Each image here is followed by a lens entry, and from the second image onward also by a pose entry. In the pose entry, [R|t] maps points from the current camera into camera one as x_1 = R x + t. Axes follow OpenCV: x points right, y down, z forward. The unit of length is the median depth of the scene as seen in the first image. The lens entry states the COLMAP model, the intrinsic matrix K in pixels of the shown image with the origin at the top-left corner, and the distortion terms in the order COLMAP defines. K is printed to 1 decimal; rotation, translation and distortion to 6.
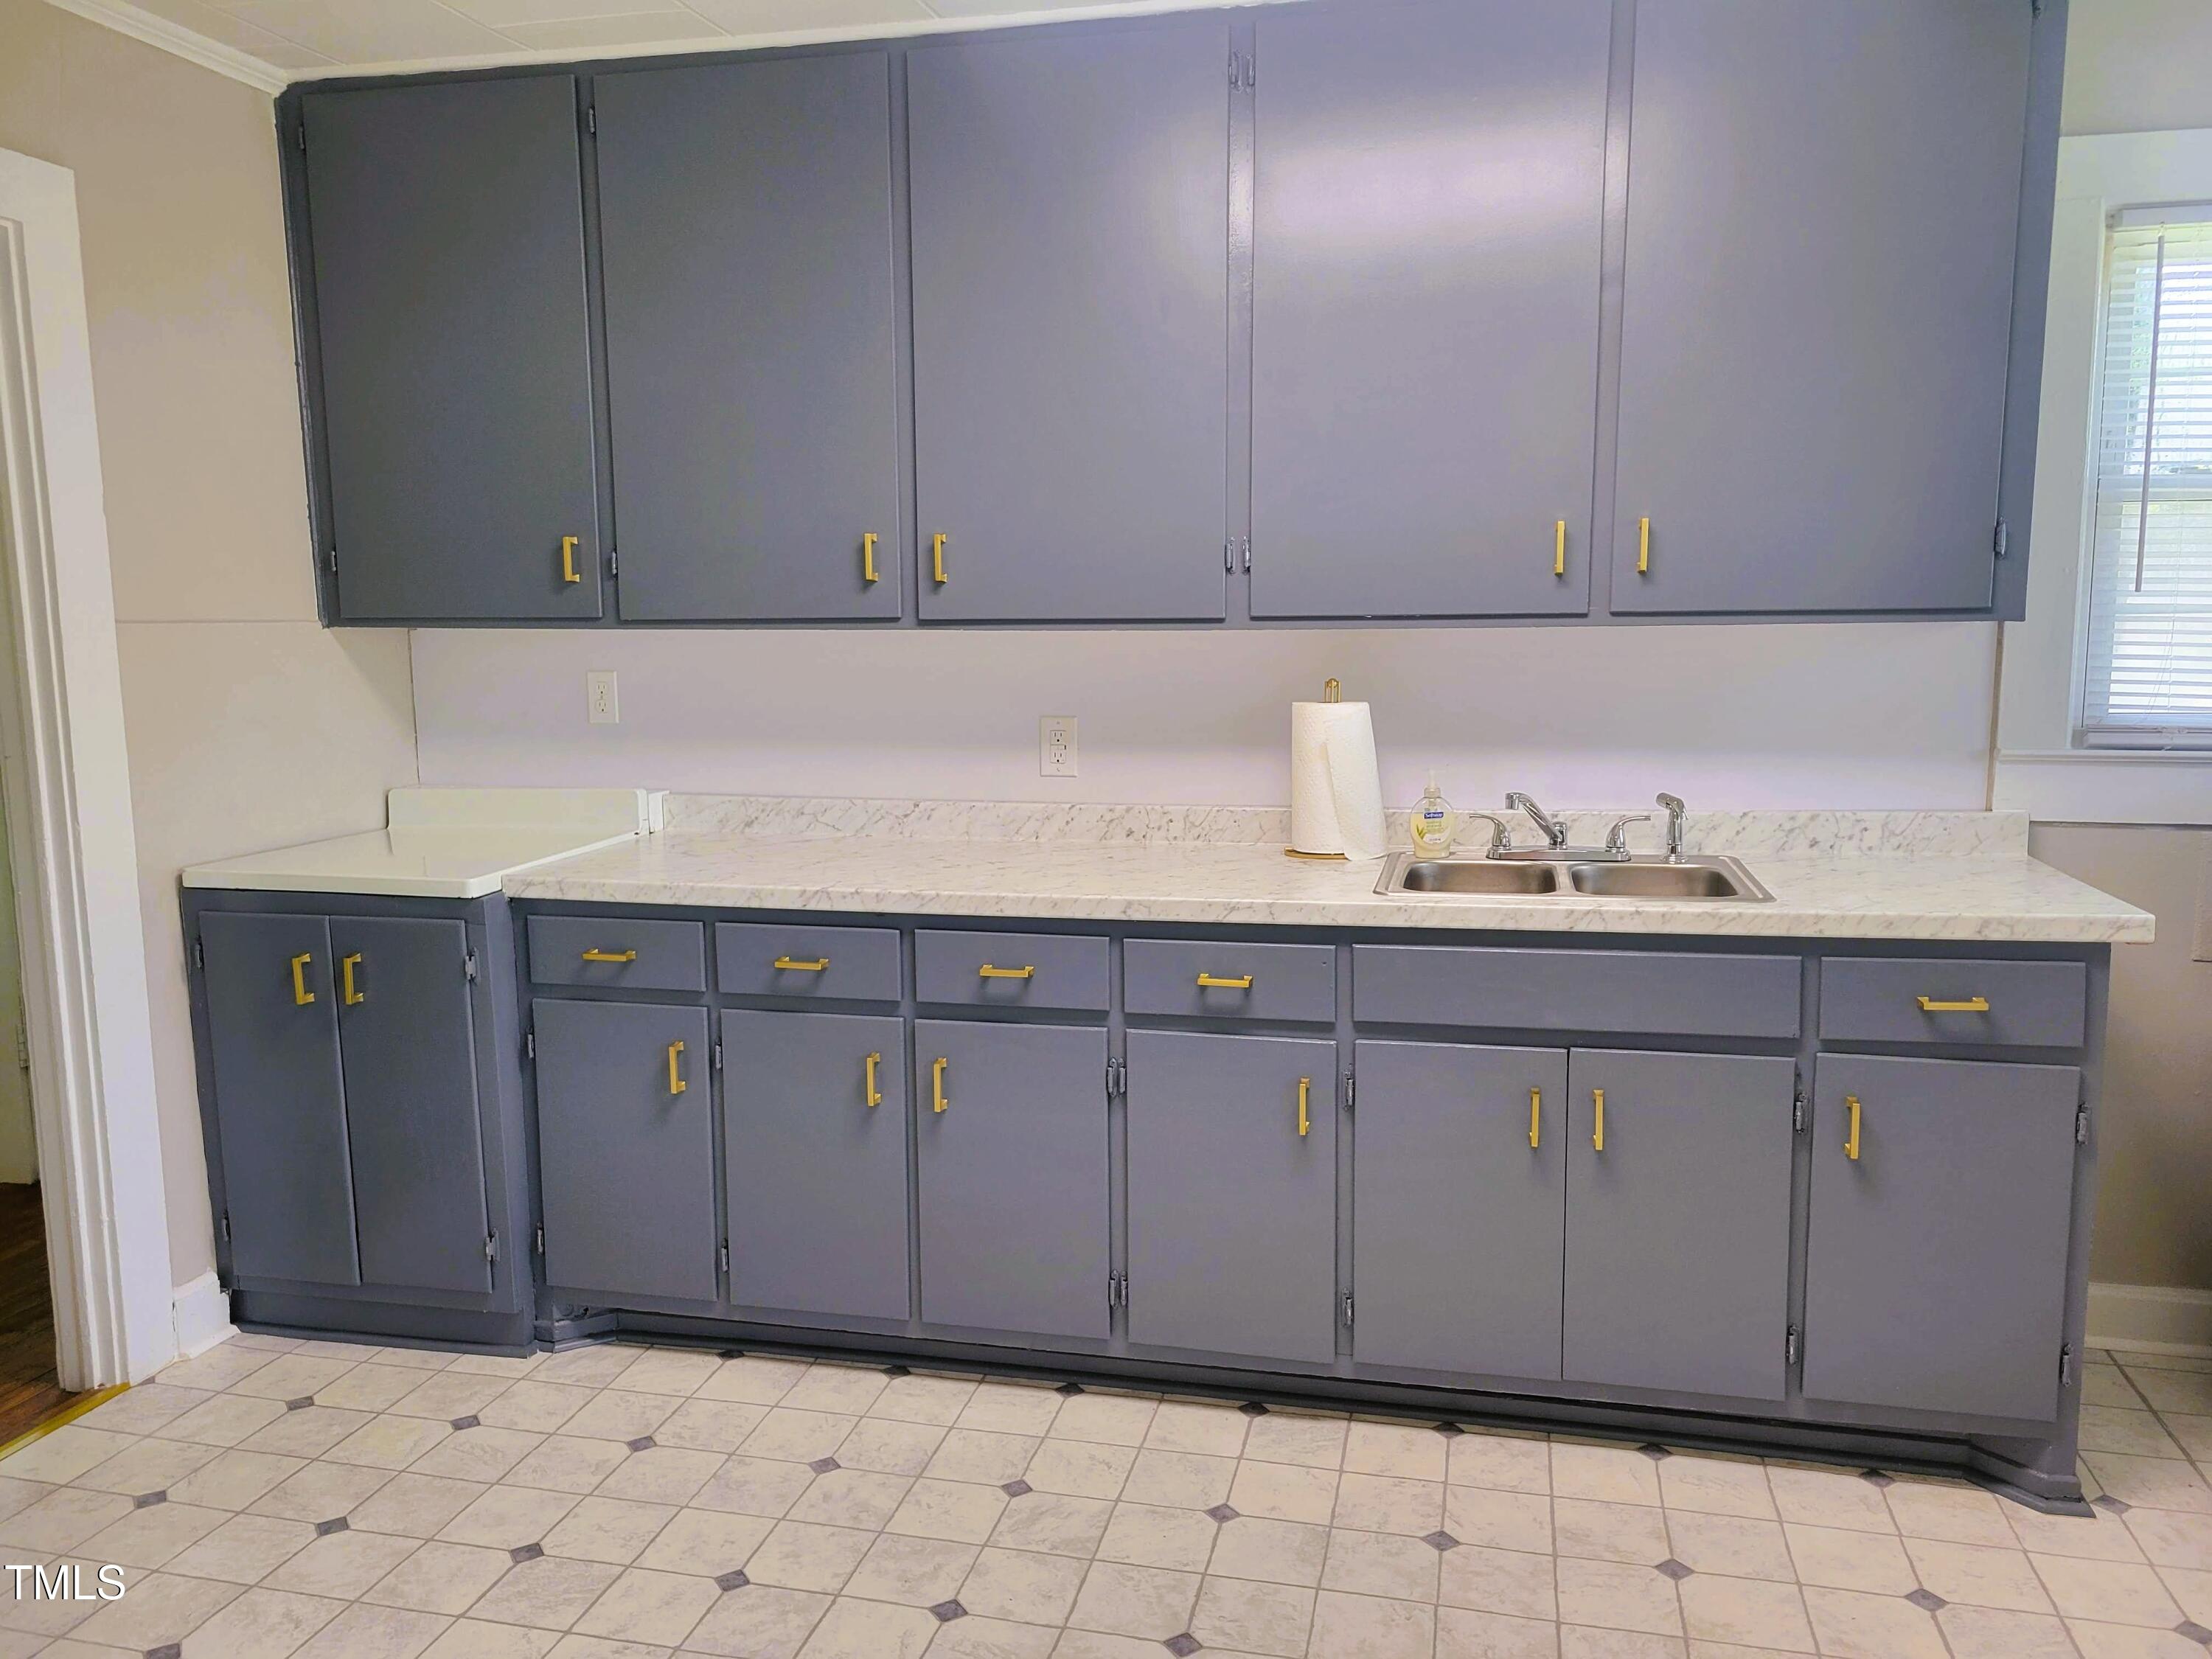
lens RADIAL K [[1649.7, 0, 1101.6], [0, 1649.7, 841.4], [0, 0, 1]] dist [0.053736, -0.035572]
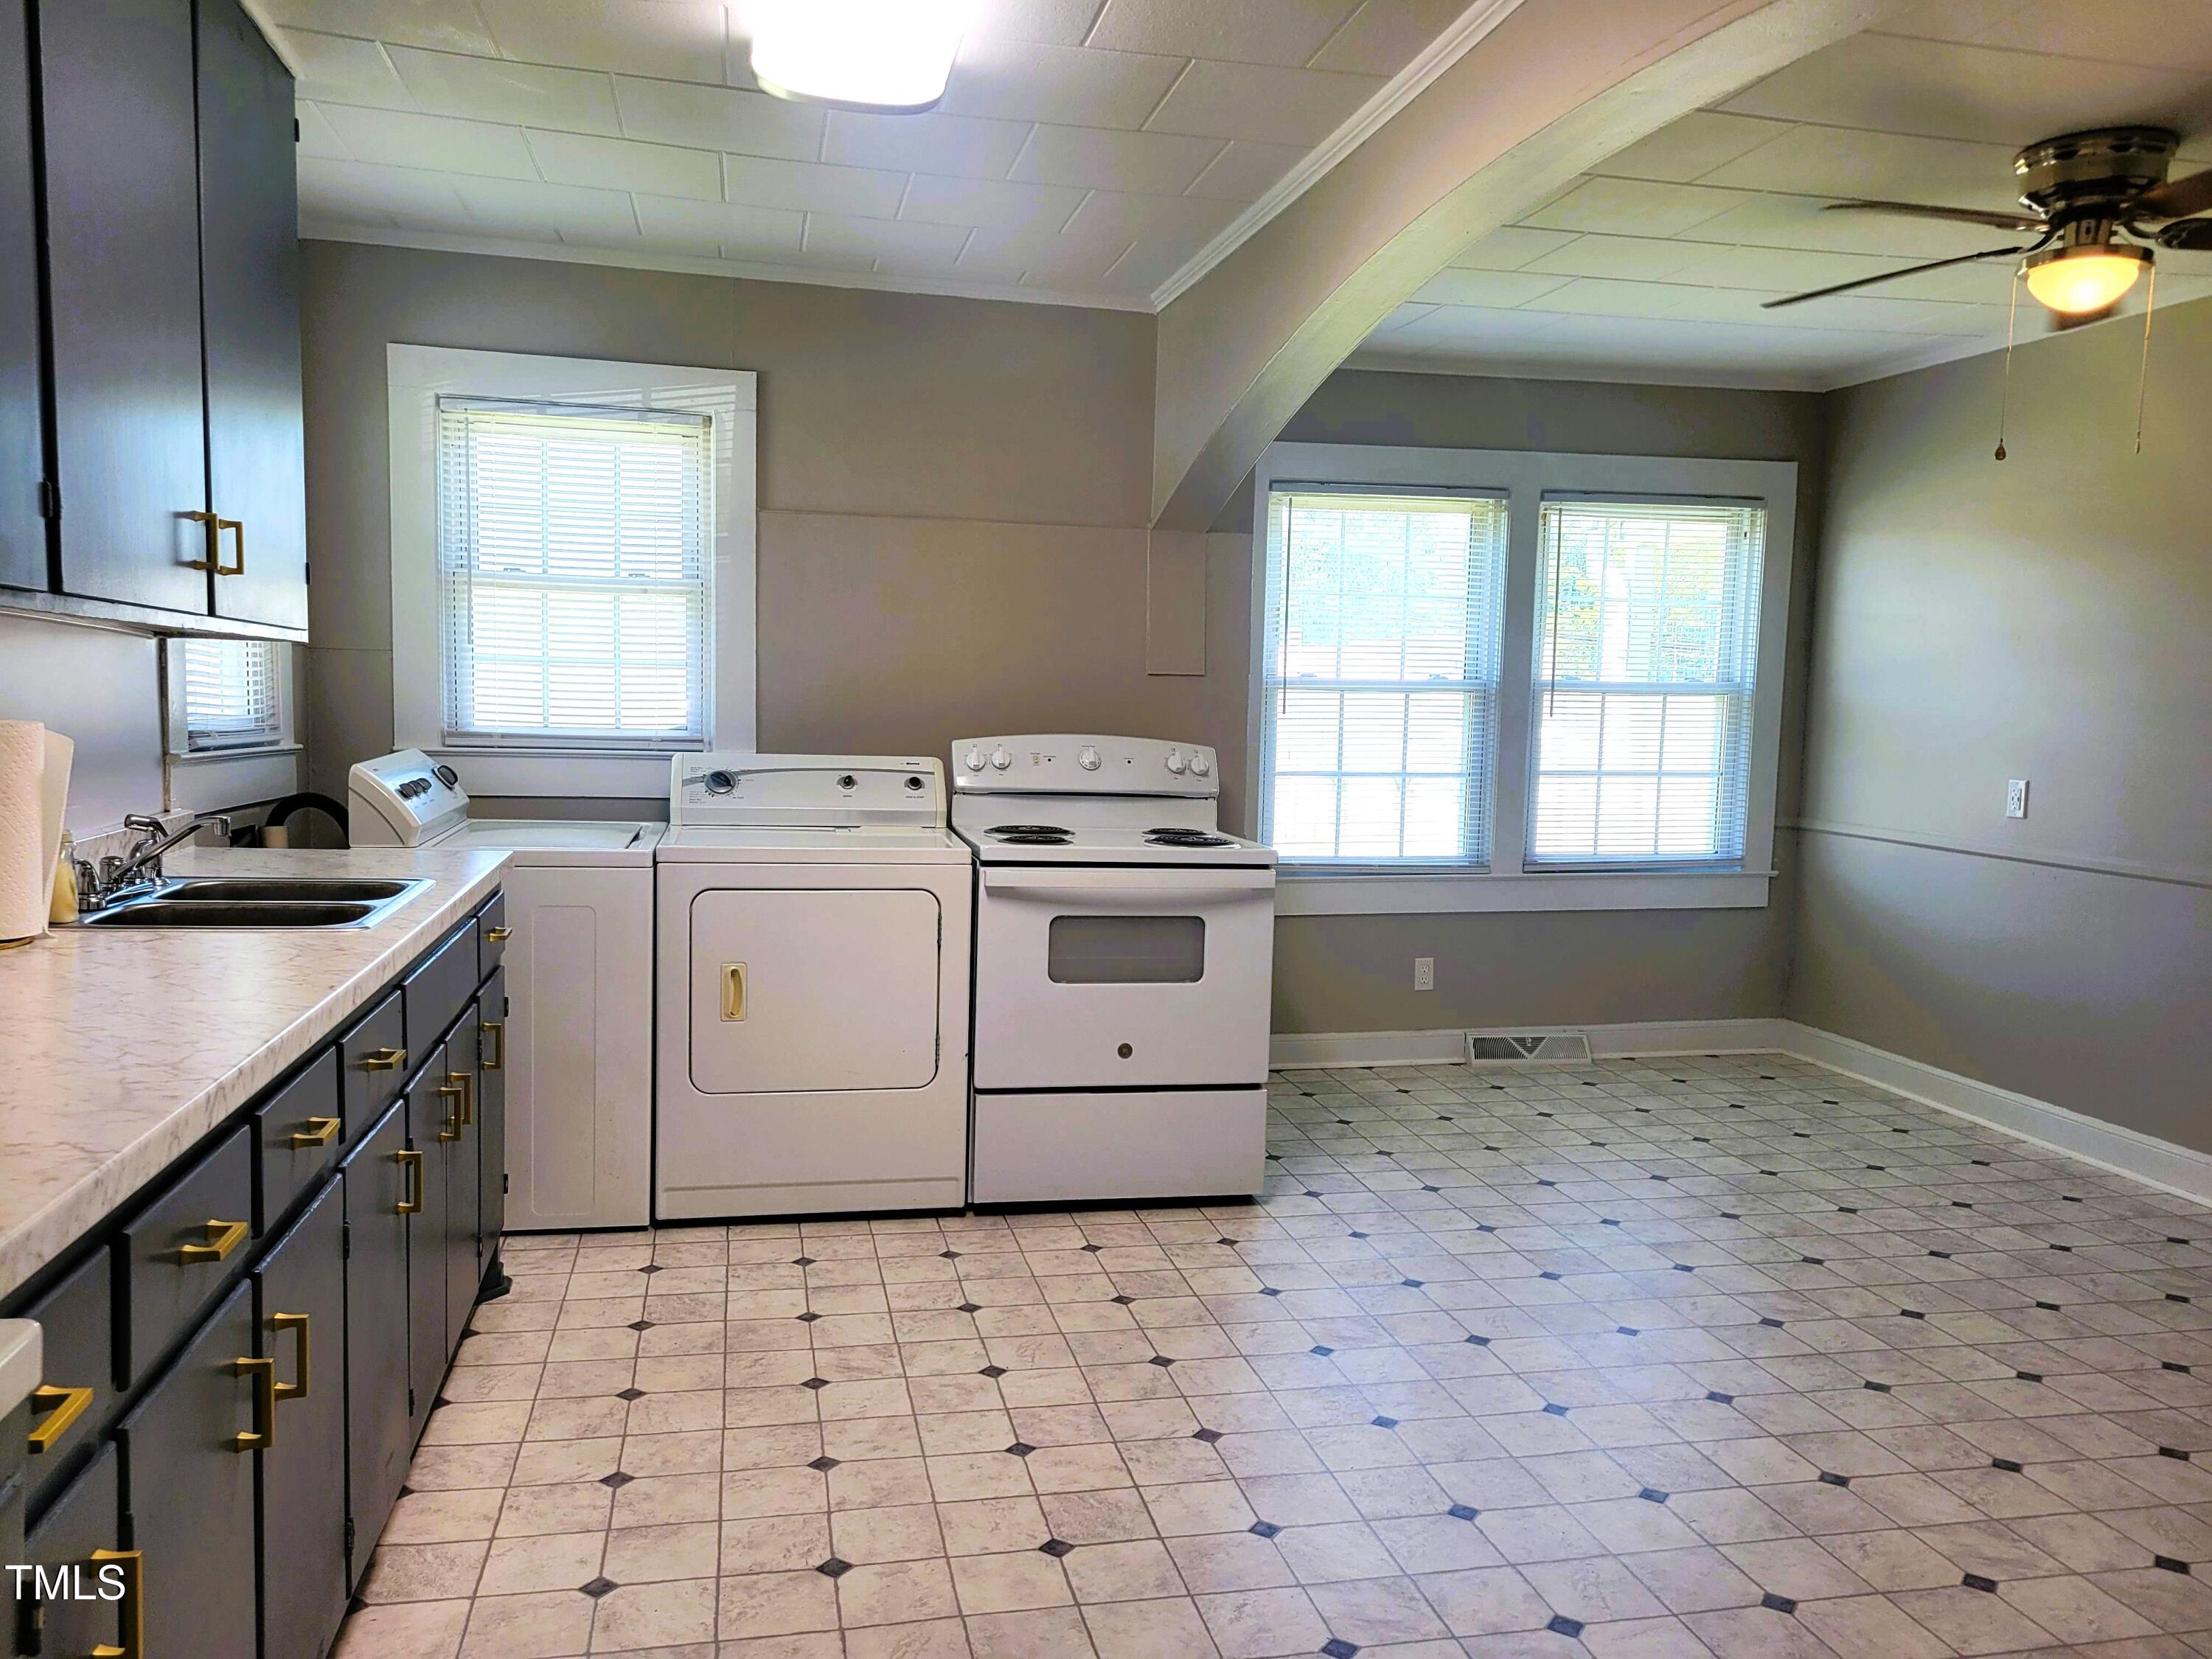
lens RADIAL K [[1649.7, 0, 1101.6], [0, 1649.7, 841.4], [0, 0, 1]] dist [0.053736, -0.035572]
pose [[-0.442010, -0.074818, 0.893885, -0.739707], [0.100191, 0.986162, 0.132084, -0.085451], [-0.891397, 0.147941, -0.428397, 0.951563]]
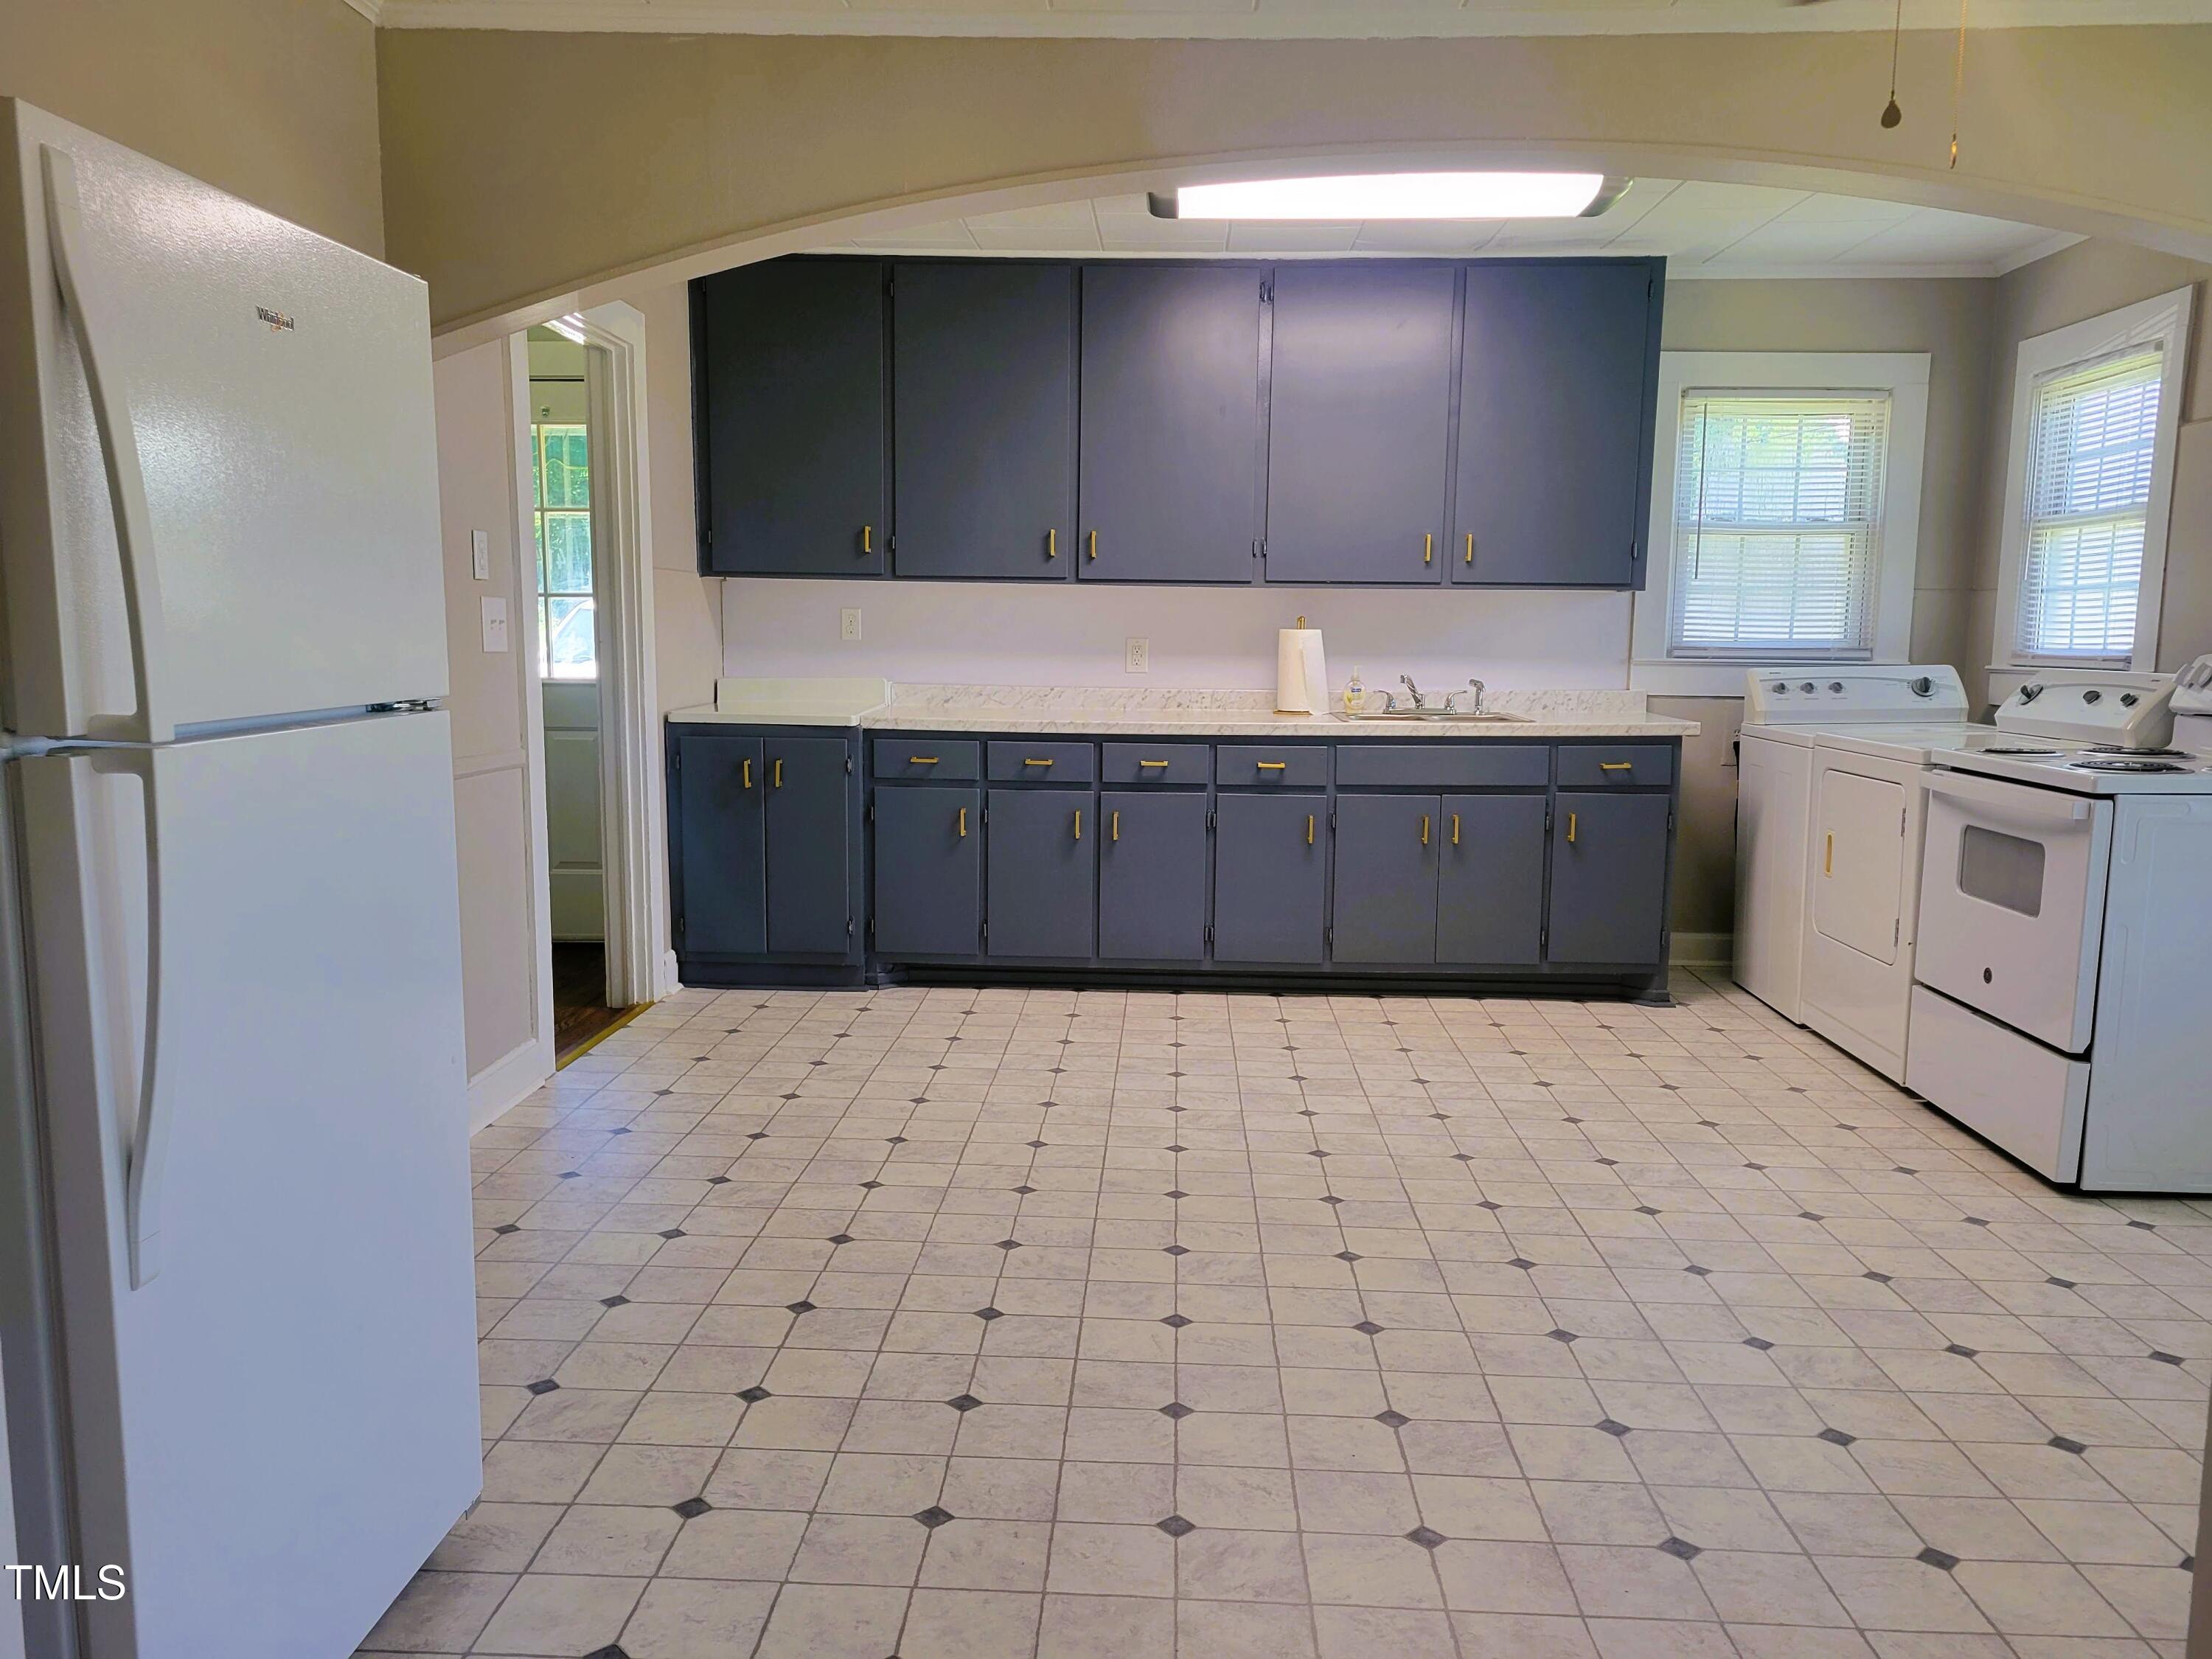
lens RADIAL K [[1669.5, 0, 1100.0], [0, 1669.5, 857.9], [0, 0, 1]] dist [0.052902, 0.001802]
pose [[0.980802, -0.005721, 0.194922, -0.475499], [0.005015, 0.999979, 0.004112, 0.172477], [-0.194941, -0.003056, 0.980810, -0.836605]]
